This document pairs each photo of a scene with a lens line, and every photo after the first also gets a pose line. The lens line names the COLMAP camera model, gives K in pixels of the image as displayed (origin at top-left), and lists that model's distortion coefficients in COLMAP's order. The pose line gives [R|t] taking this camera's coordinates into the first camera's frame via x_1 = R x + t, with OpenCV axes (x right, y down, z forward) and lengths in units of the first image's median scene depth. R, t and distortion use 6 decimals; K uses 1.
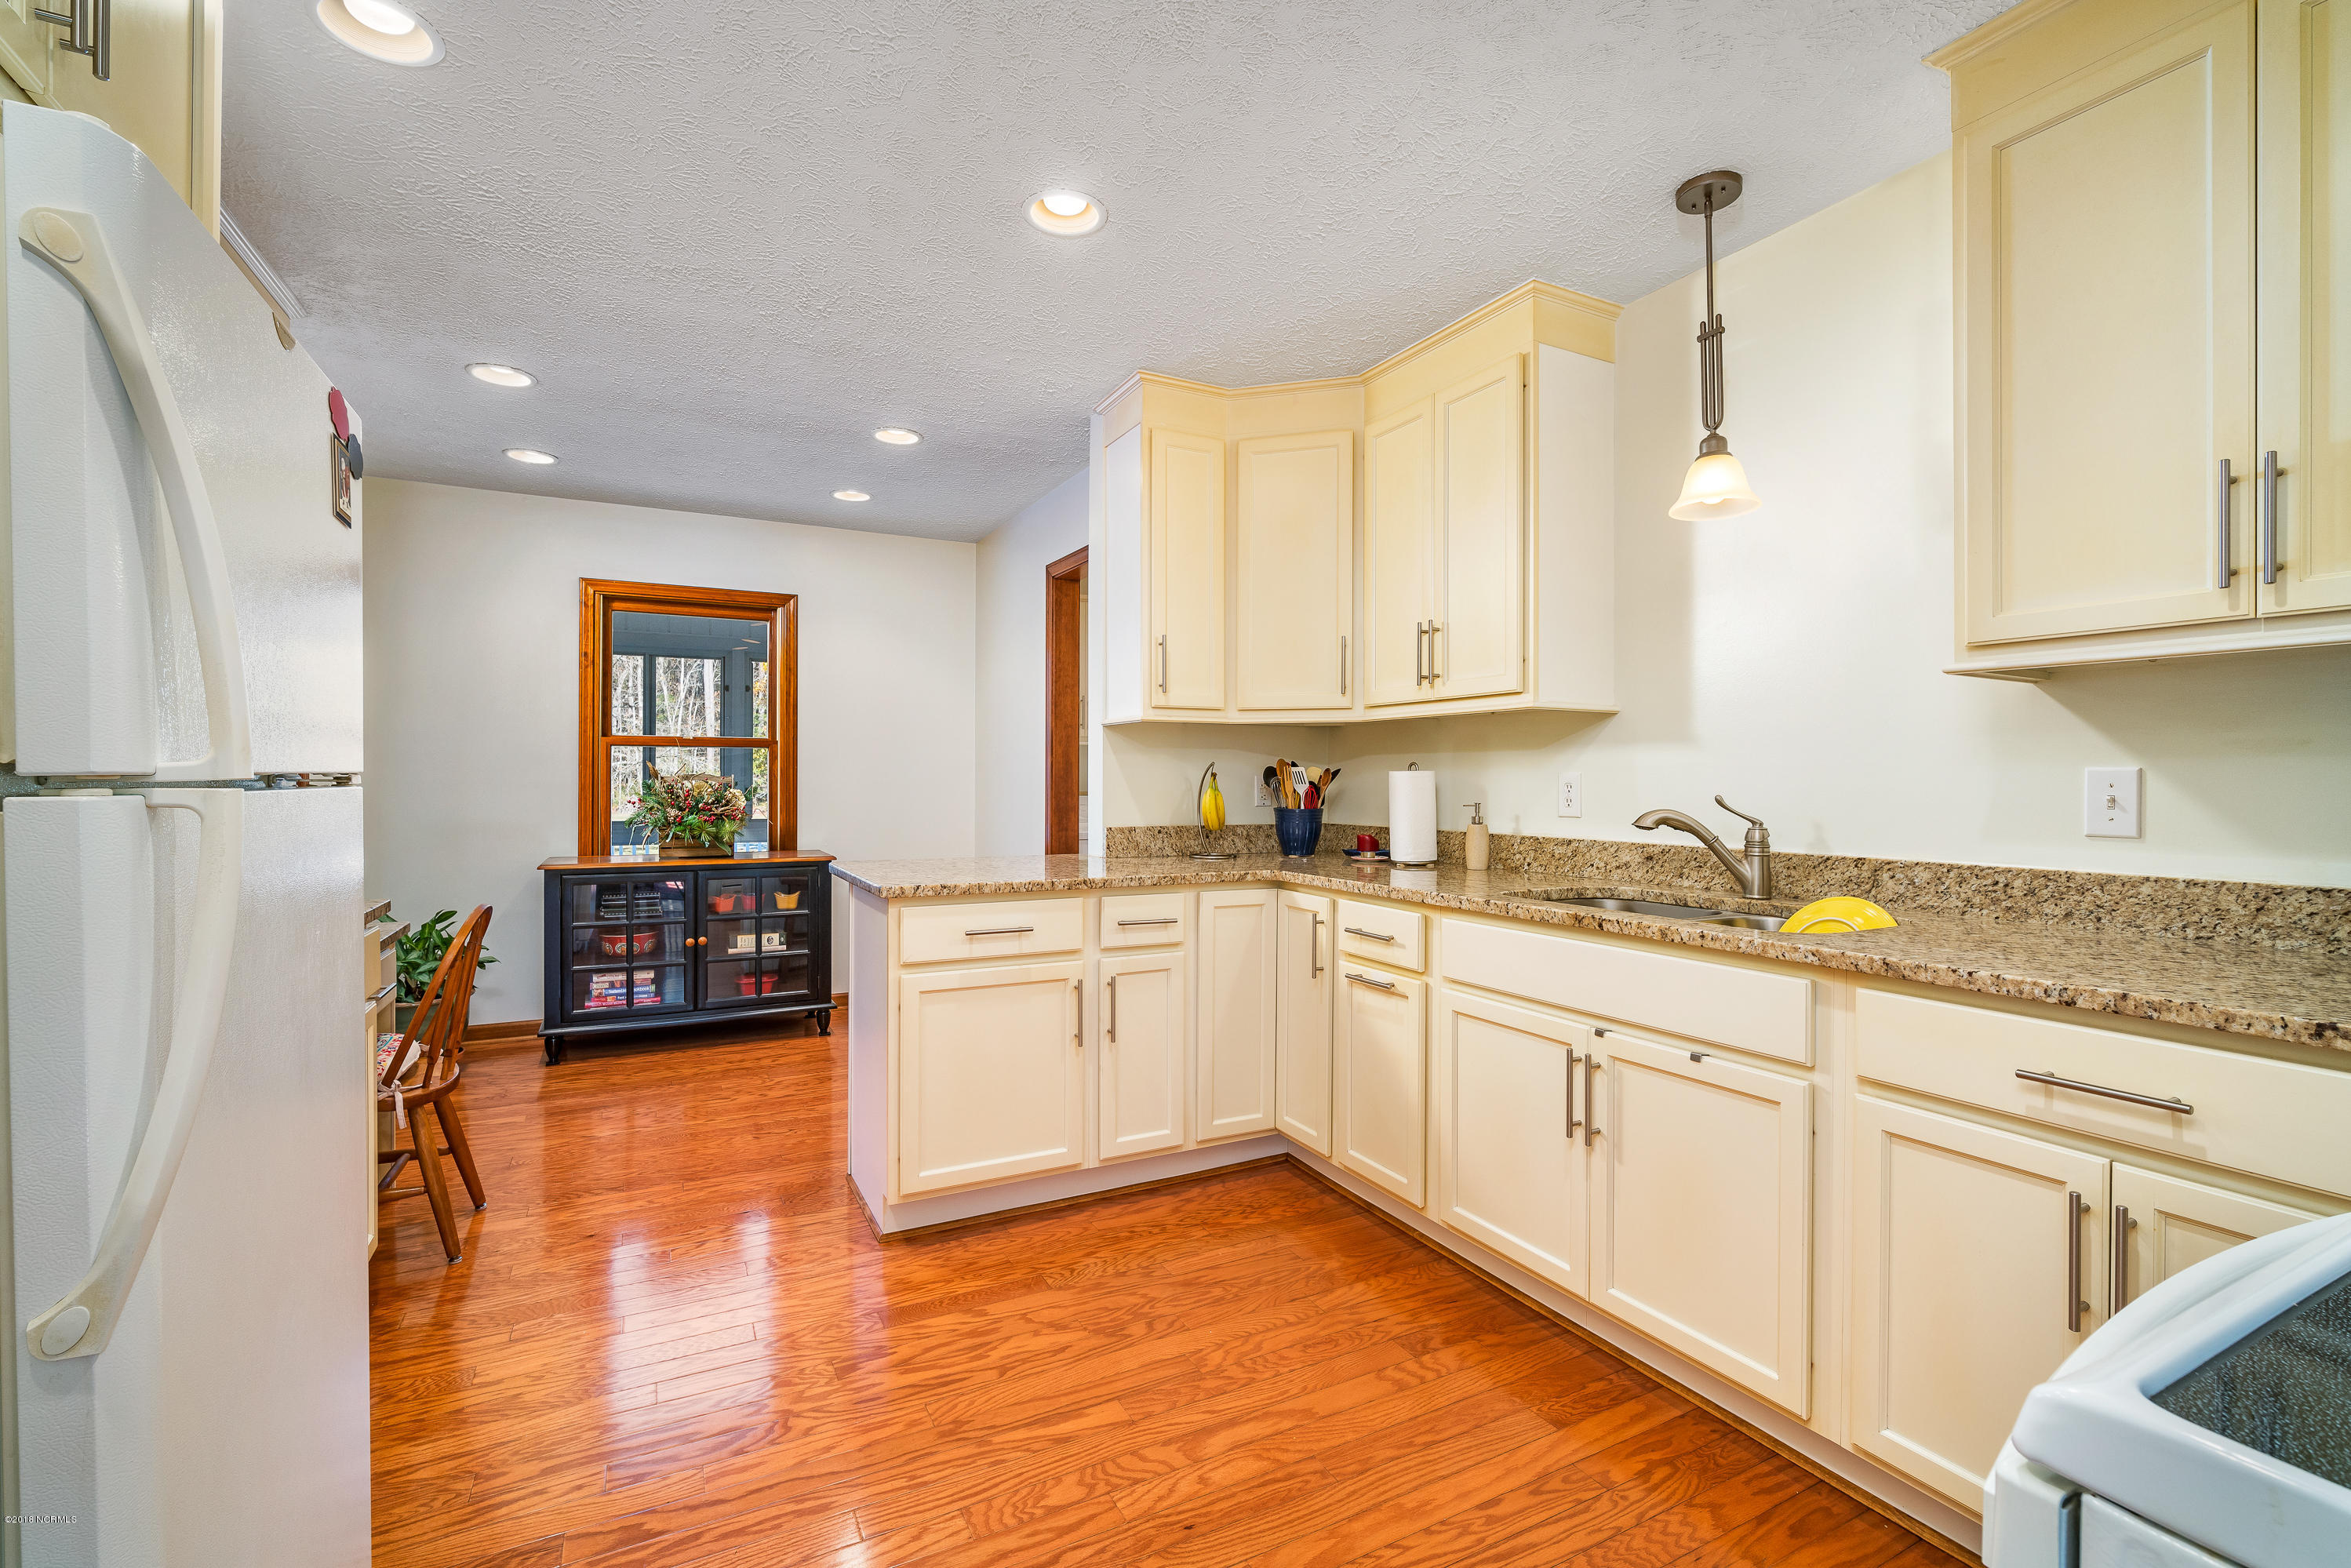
lens RADIAL K [[1047.1, 0, 1184.6], [0, 1047.1, 770.5], [0, 0, 1]] dist [-0.001842, 0.000133]
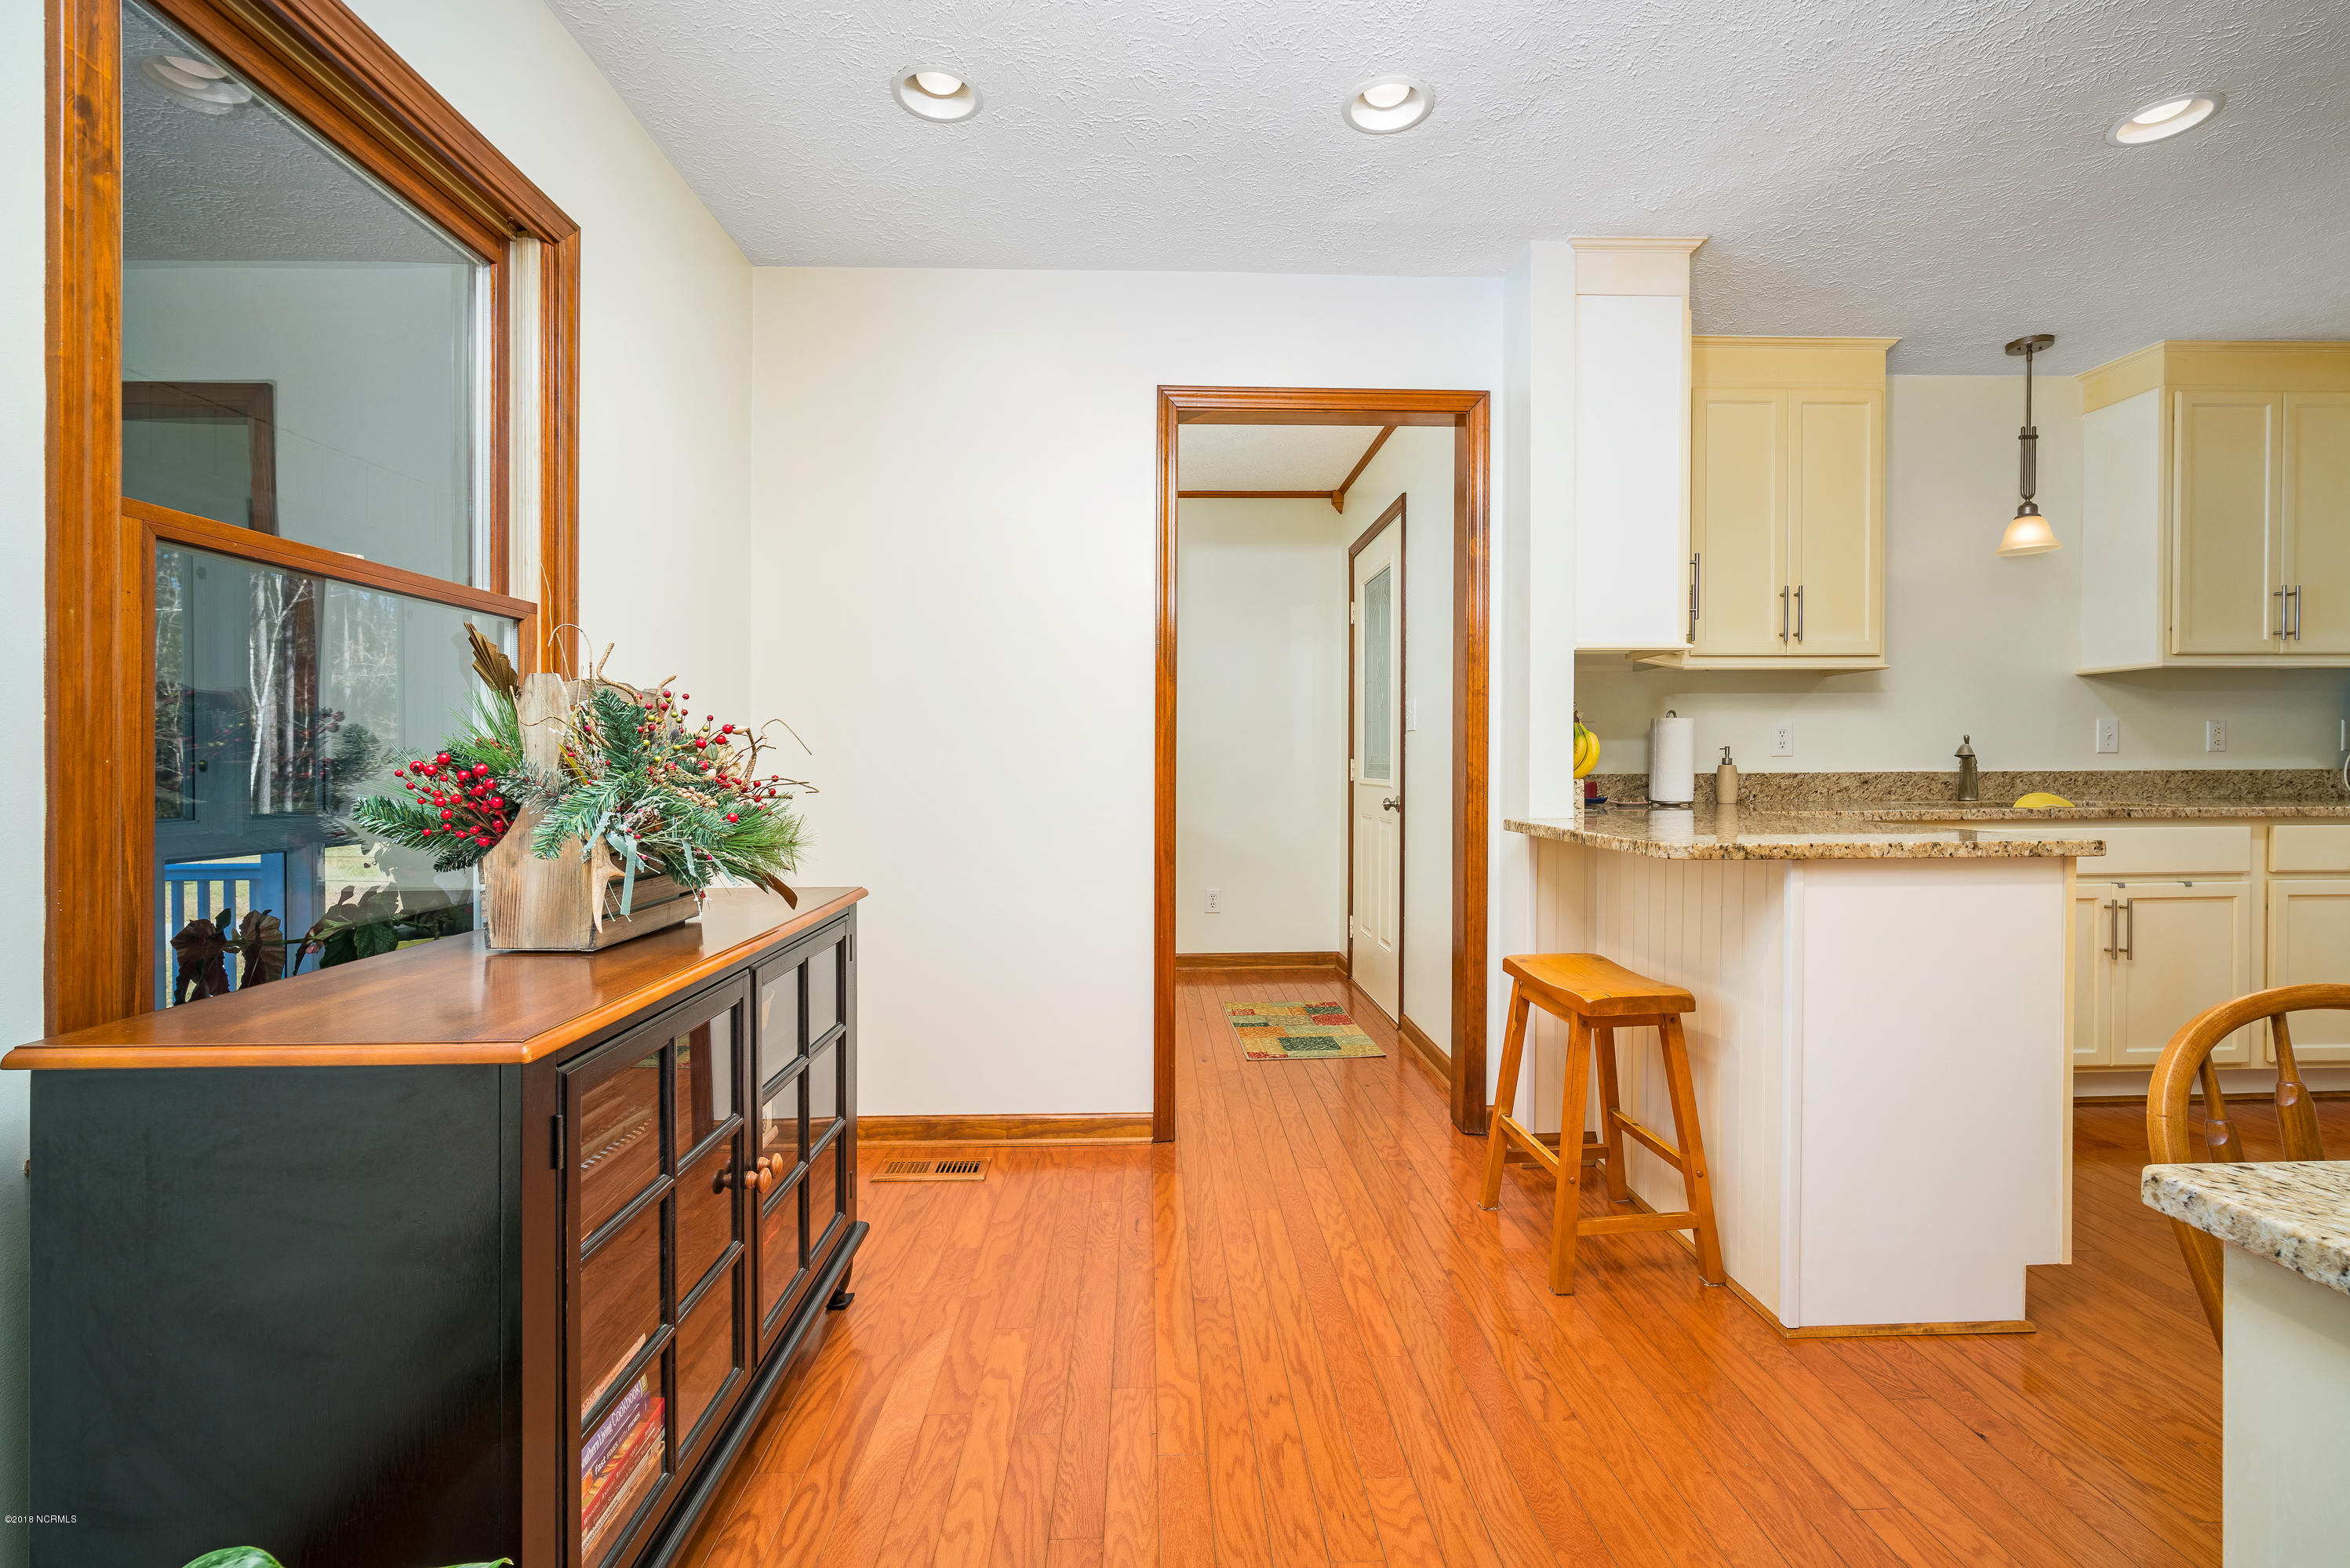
lens RADIAL K [[1048.8, 0, 1212.0], [0, 1048.8, 765.2], [0, 0, 1]] dist [-0.000543, 0.000591]
pose [[0.416123, -0.011544, 0.909235, -1.130167], [0.000010, 0.999919, 0.012691, 0.040906], [-0.909308, -0.005272, 0.416090, 1.150590]]
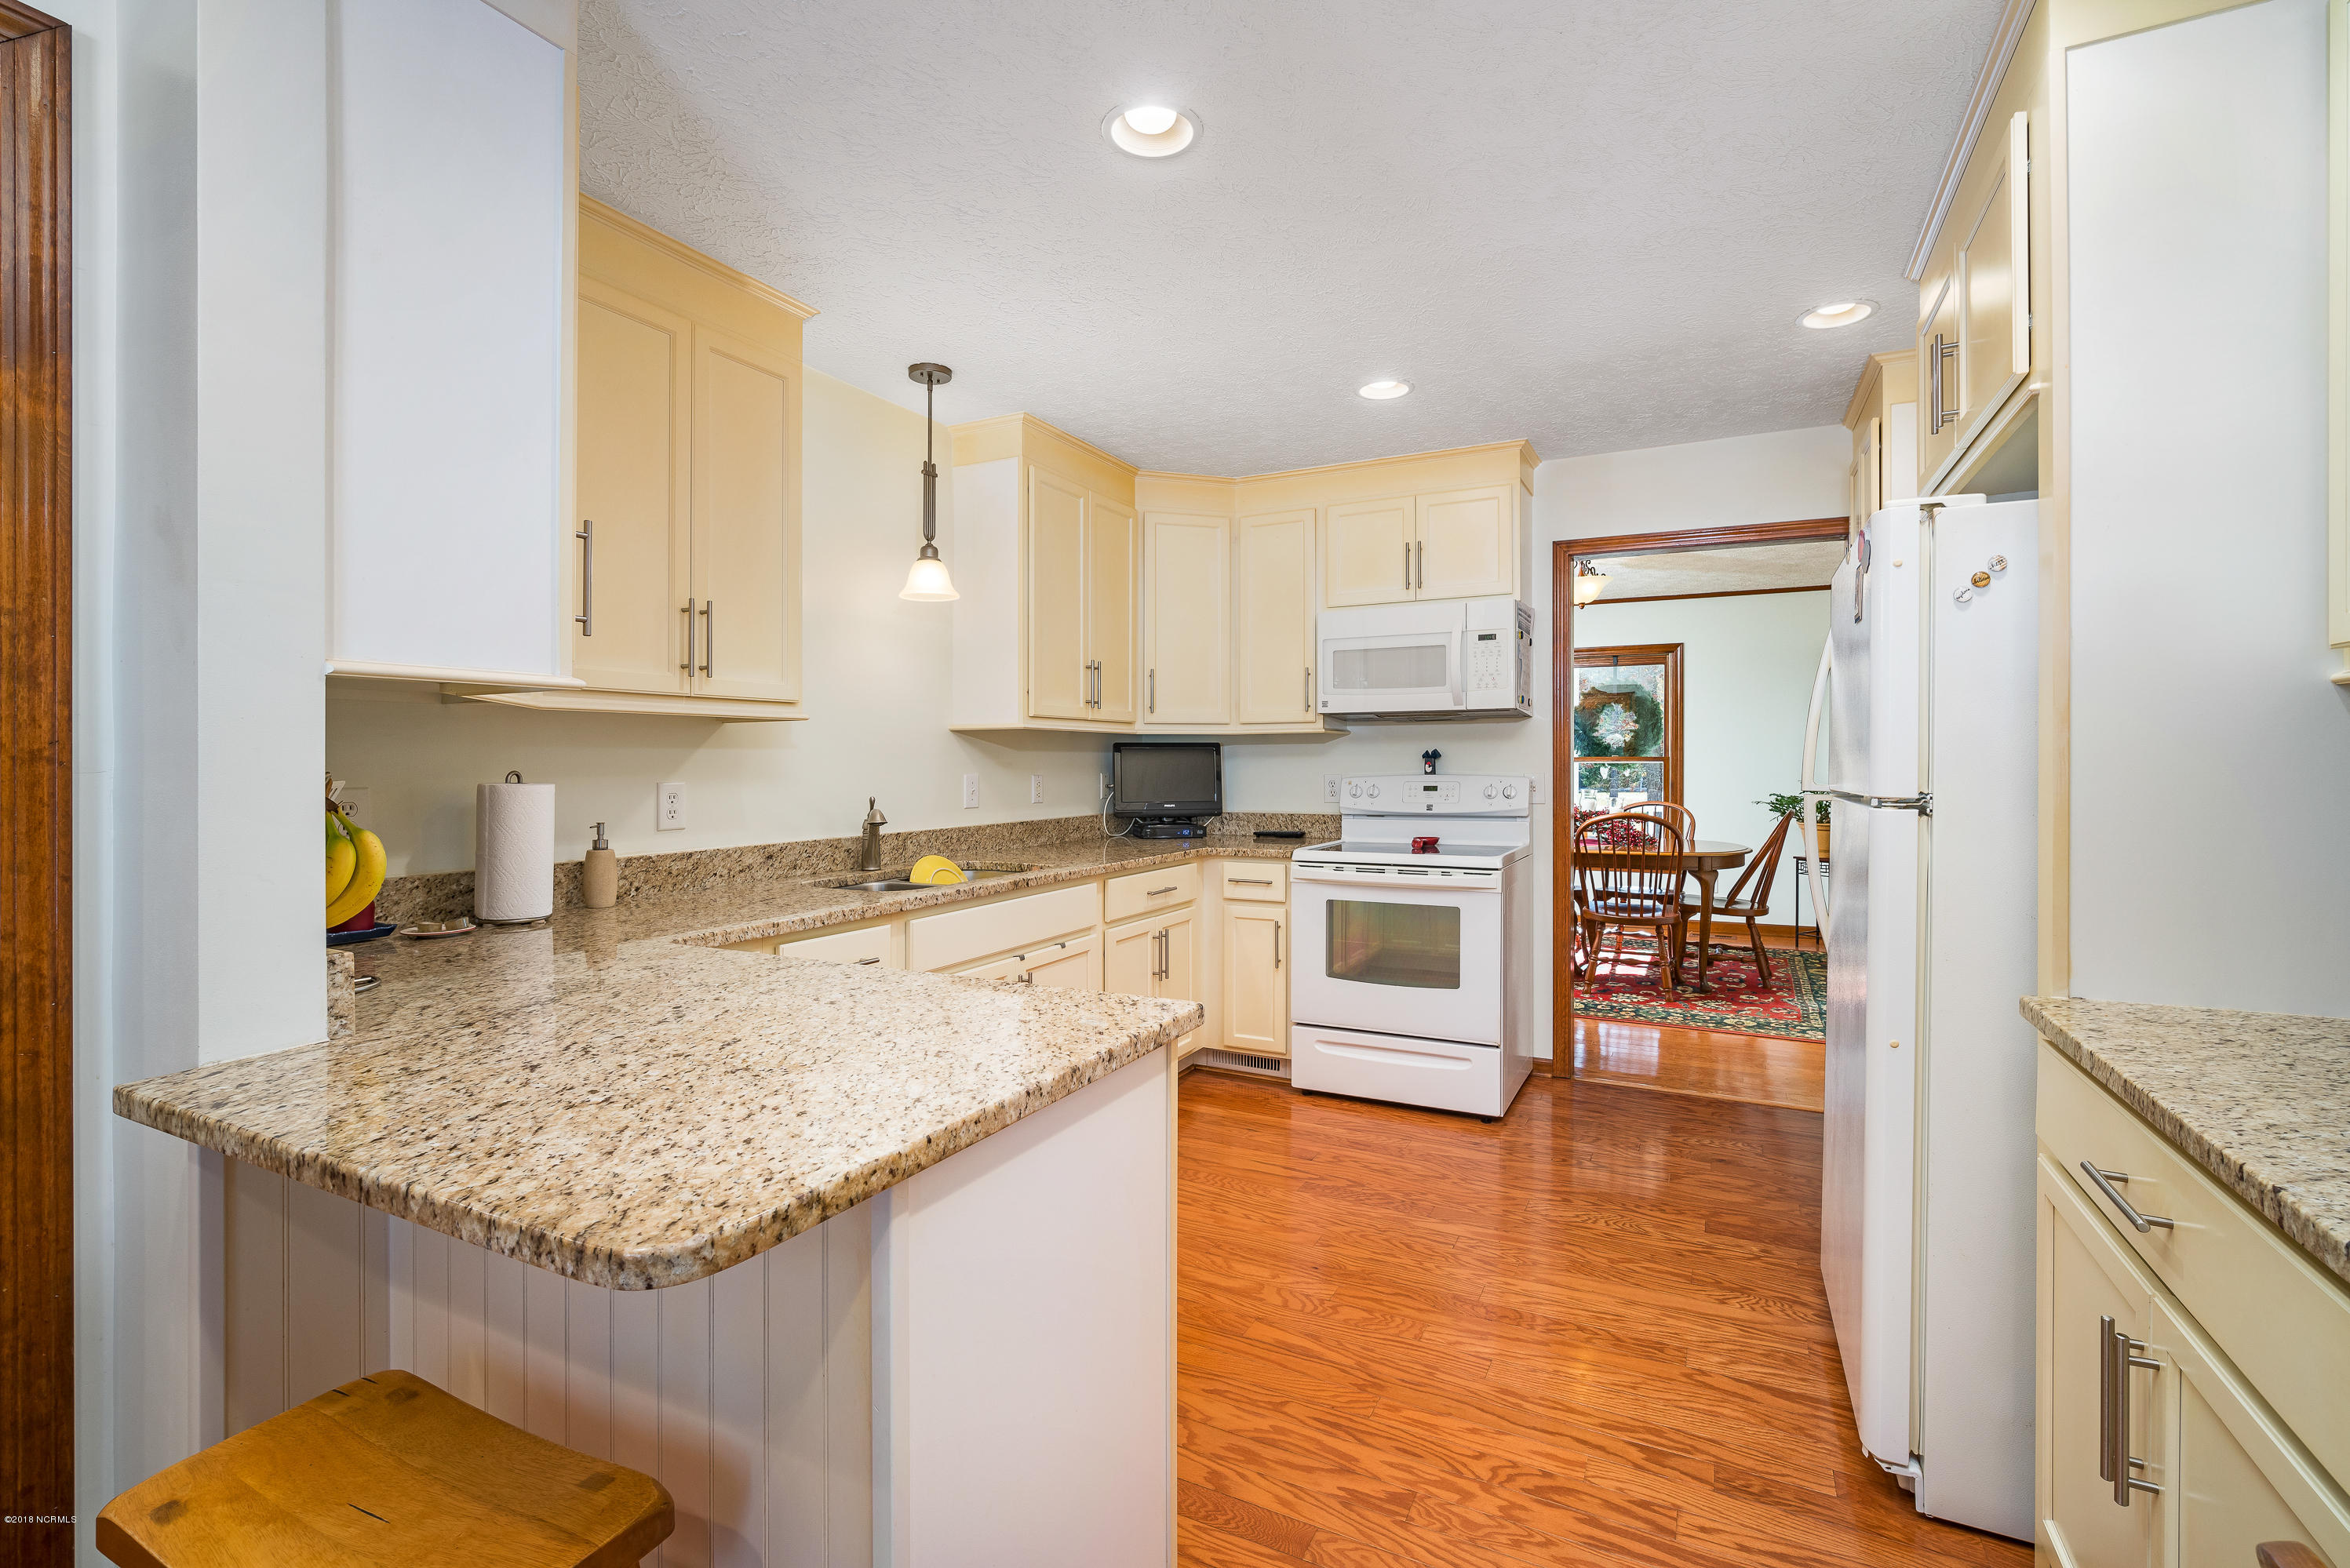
lens RADIAL K [[1020.3, 0, 1173.7], [0, 1020.3, 770.7], [0, 0, 1]] dist [-0.002868, -0.000422]
pose [[-0.566068, -0.008519, 0.824315, -0.662764], [-0.004370, 0.999964, 0.007334, -0.017471], [-0.824347, 0.000550, -0.566084, 1.198669]]
